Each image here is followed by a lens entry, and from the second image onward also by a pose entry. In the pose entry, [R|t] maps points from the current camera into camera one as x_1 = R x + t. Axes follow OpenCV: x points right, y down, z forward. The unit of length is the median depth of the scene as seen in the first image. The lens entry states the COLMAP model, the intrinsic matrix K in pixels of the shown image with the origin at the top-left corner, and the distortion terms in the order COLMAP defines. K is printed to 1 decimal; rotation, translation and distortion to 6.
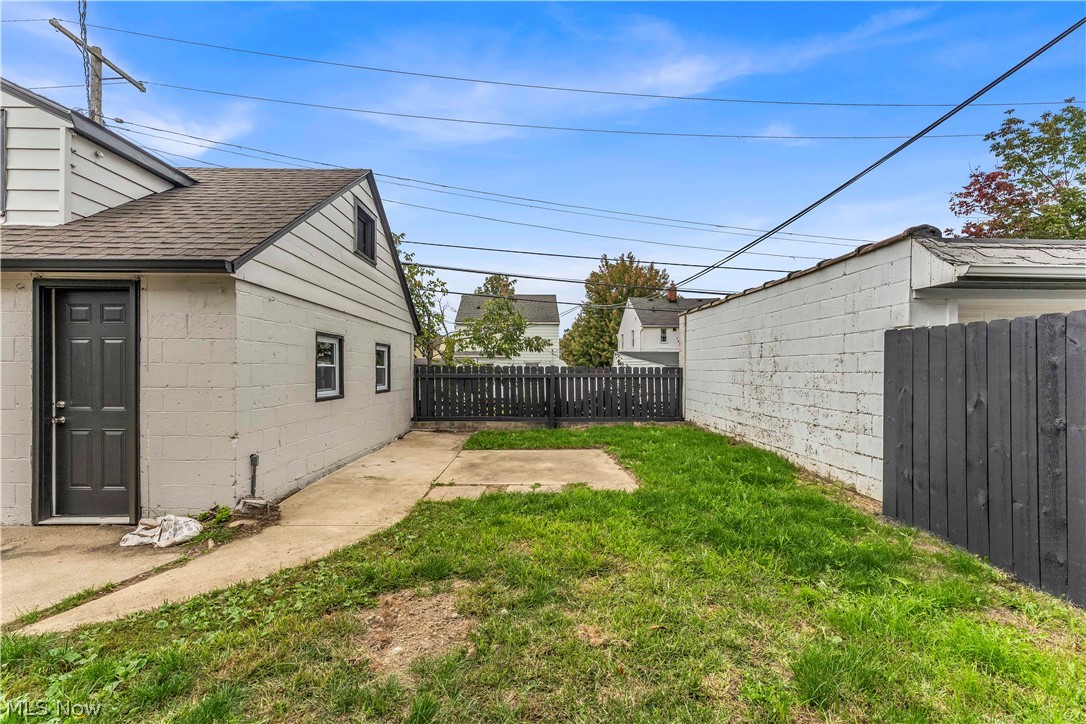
lens RADIAL K [[442.9, 0, 541.0], [0, 442.9, 366.2], [0, 0, 1]] dist [-0.001293, -0.000428]
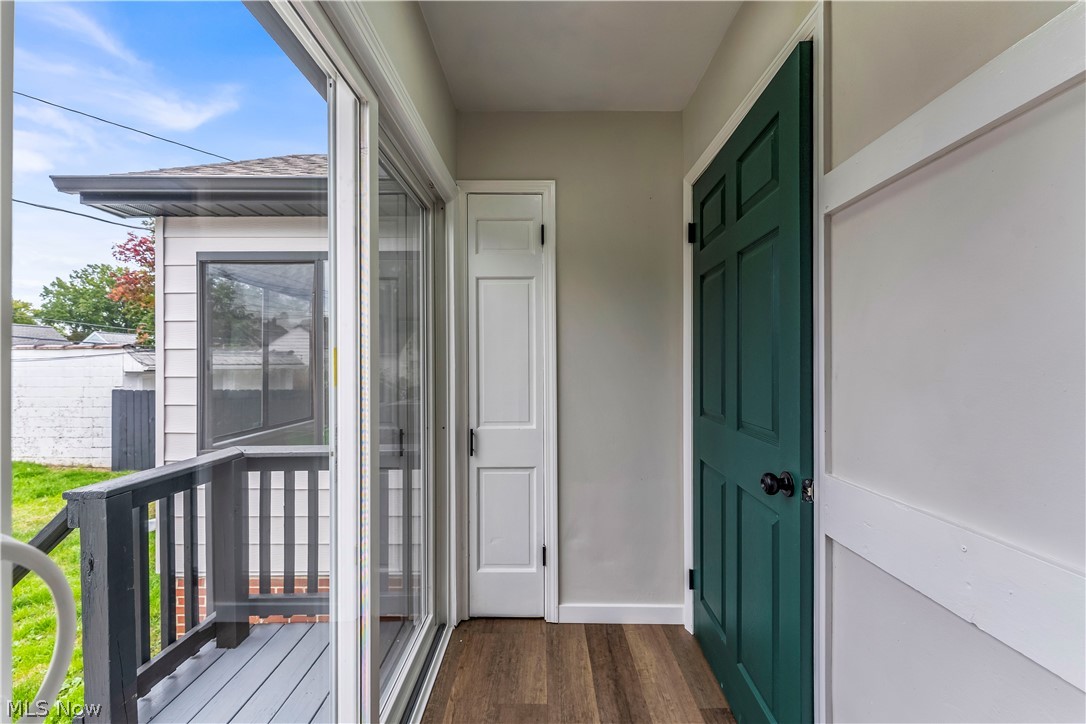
lens RADIAL K [[442.9, 0, 541.0], [0, 442.9, 366.2], [0, 0, 1]] dist [-0.001293, -0.000428]
pose [[0.032486, -0.012455, 0.999395, -1.553760], [-0.007259, 0.999893, 0.012697, -0.270735], [-0.999446, -0.007667, 0.032392, -1.394350]]
